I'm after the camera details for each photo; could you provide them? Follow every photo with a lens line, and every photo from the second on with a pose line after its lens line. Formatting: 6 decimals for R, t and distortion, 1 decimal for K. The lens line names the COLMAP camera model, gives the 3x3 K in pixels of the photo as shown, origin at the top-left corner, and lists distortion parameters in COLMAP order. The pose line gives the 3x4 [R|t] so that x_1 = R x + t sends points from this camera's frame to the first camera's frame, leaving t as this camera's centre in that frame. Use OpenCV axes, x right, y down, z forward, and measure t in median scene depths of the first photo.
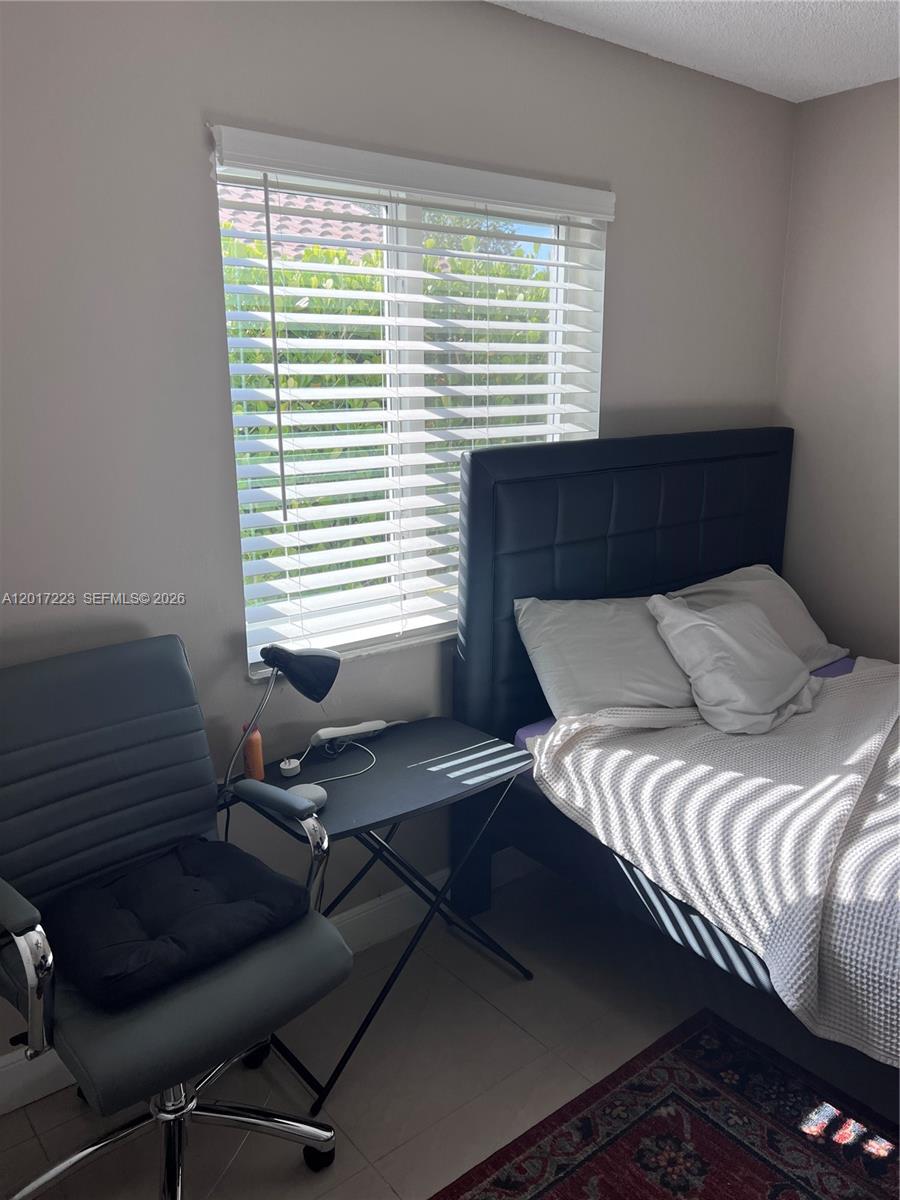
lens RADIAL K [[905.2, 0, 461.5], [0, 905.2, 594.8], [0, 0, 1]] dist [0.052261, -0.064003]
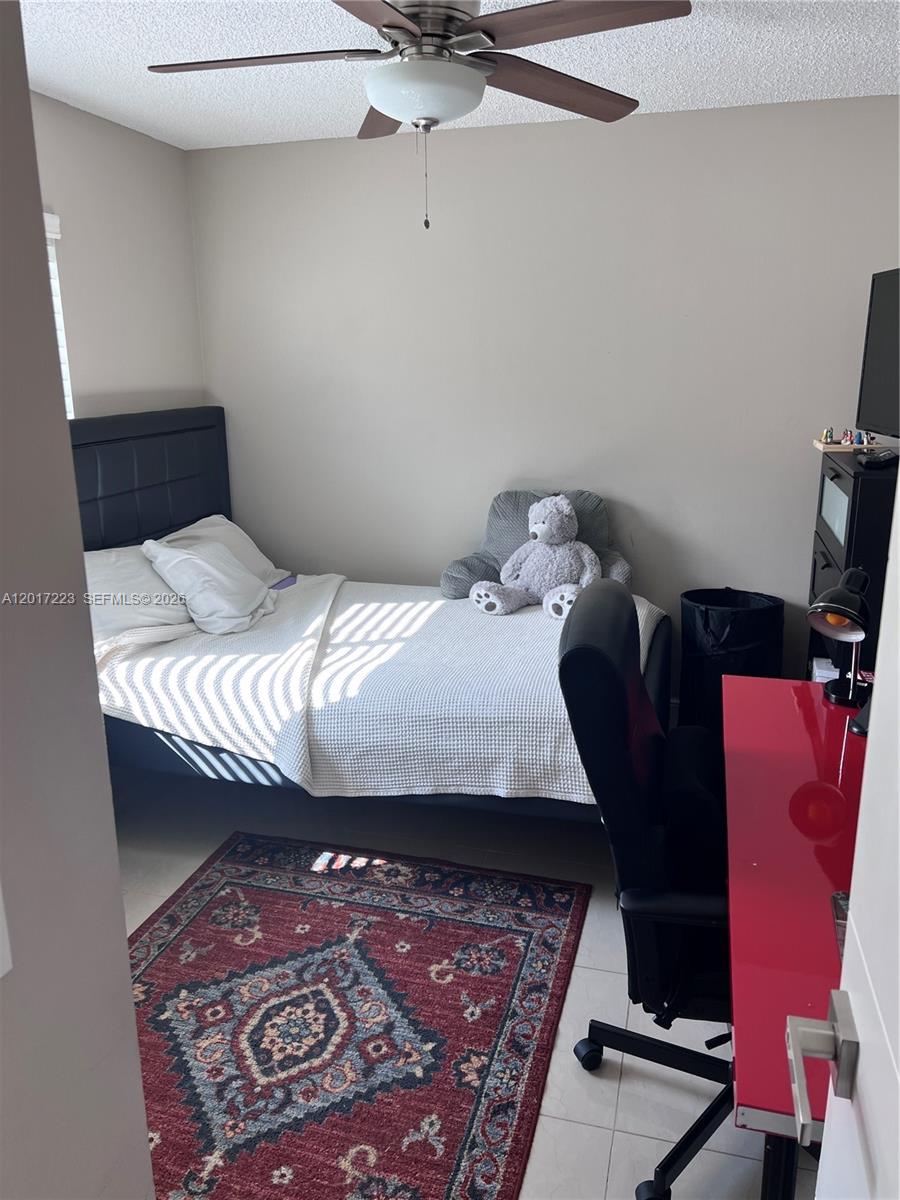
lens RADIAL K [[905.2, 0, 446.8], [0, 905.2, 596.5], [0, 0, 1]] dist [0.052261, -0.064003]
pose [[0.819174, -0.146935, 0.554404, -0.182874], [0.136173, 0.988814, 0.060862, 0.065418], [-0.557145, 0.025638, 0.830019, -0.325779]]
